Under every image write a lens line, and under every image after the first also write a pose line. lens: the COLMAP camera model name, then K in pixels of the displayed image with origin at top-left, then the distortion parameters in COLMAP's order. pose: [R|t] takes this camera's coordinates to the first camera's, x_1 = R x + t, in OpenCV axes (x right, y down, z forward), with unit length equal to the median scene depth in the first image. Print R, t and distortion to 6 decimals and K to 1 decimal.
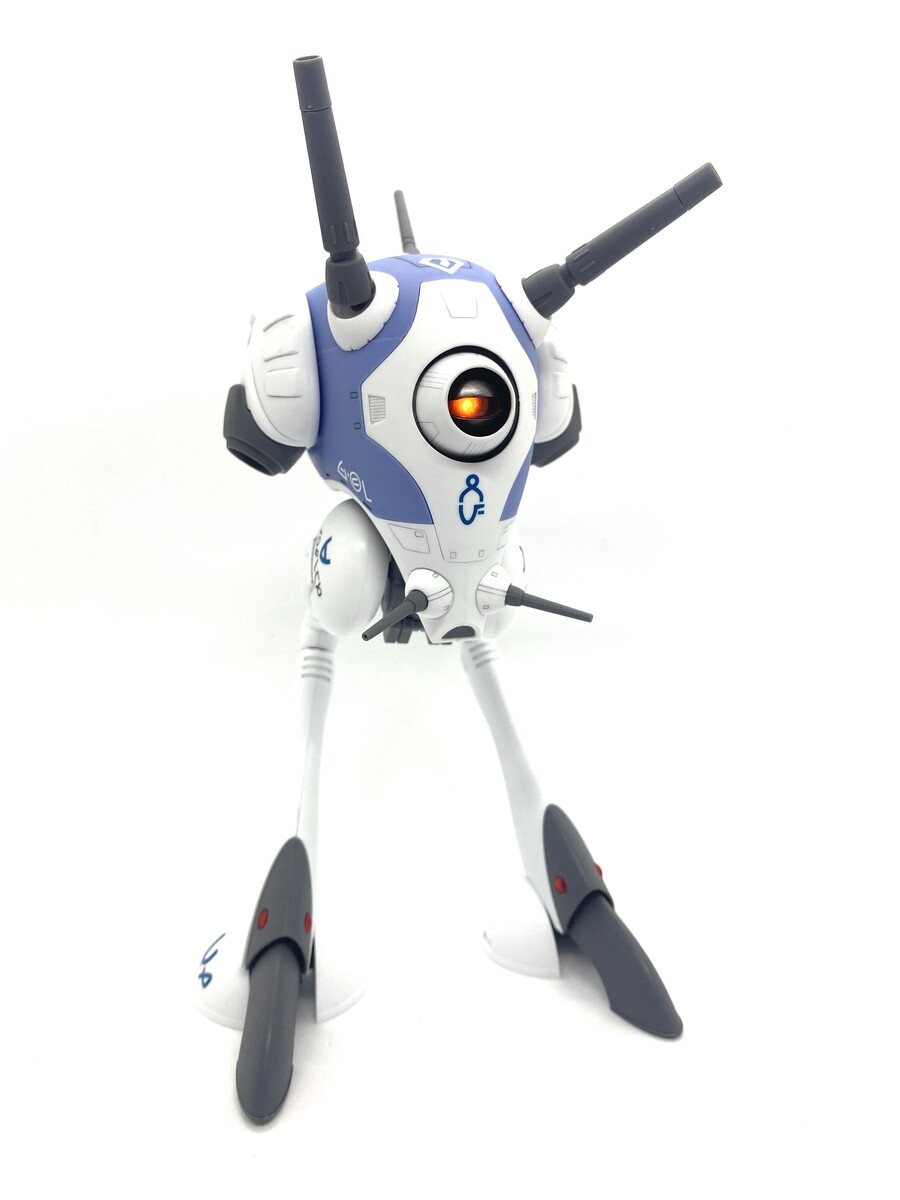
lens RADIAL K [[951.1, 0, 450.0], [0, 951.1, 600.0], [0, 0, 1]] dist [0.010811, -0.000693]
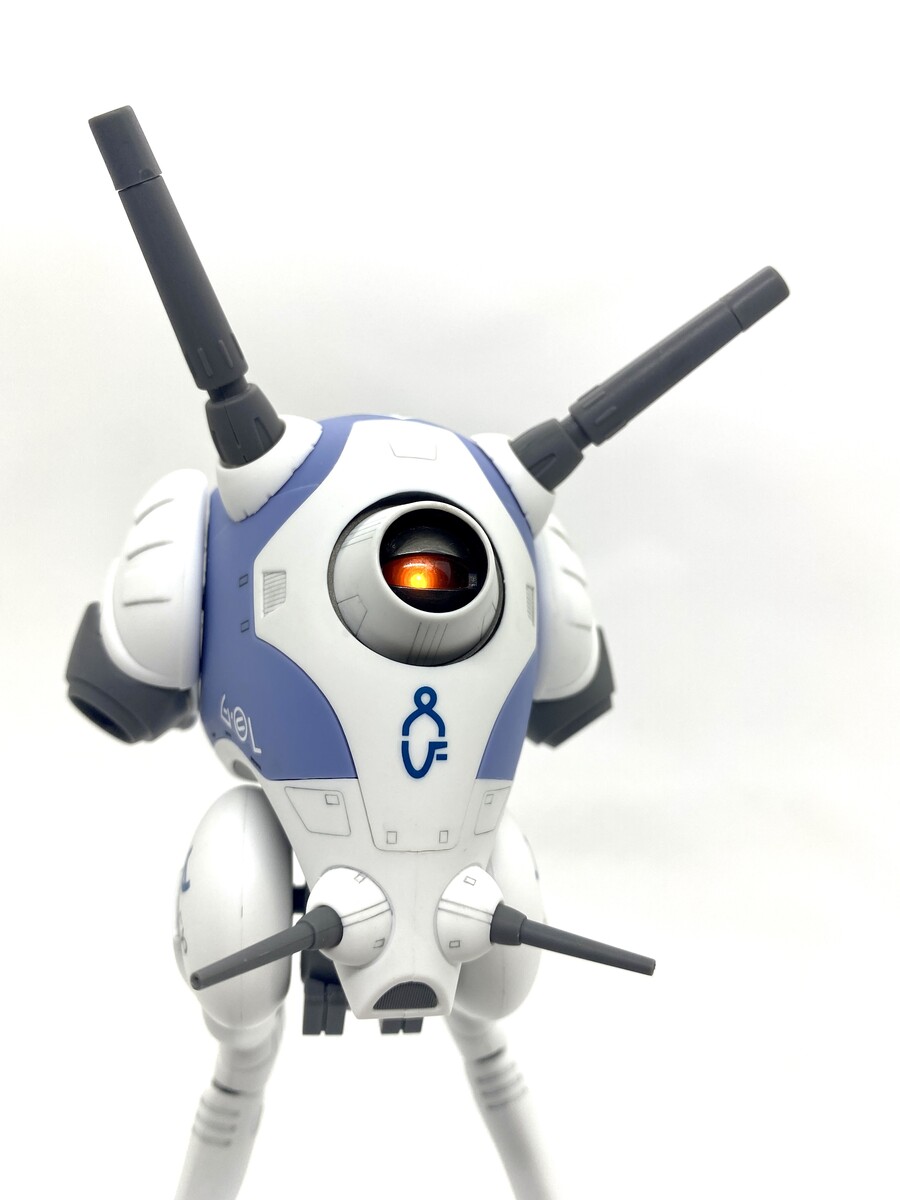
lens RADIAL K [[951.1, 0, 450.0], [0, 951.1, 600.0], [0, 0, 1]] dist [0.010811, -0.000693]
pose [[0.999726, -0.002619, -0.023261, 0.049679], [-0.007246, 0.910288, -0.413912, 0.054979], [0.022258, 0.413967, 0.910020, 0.438577]]
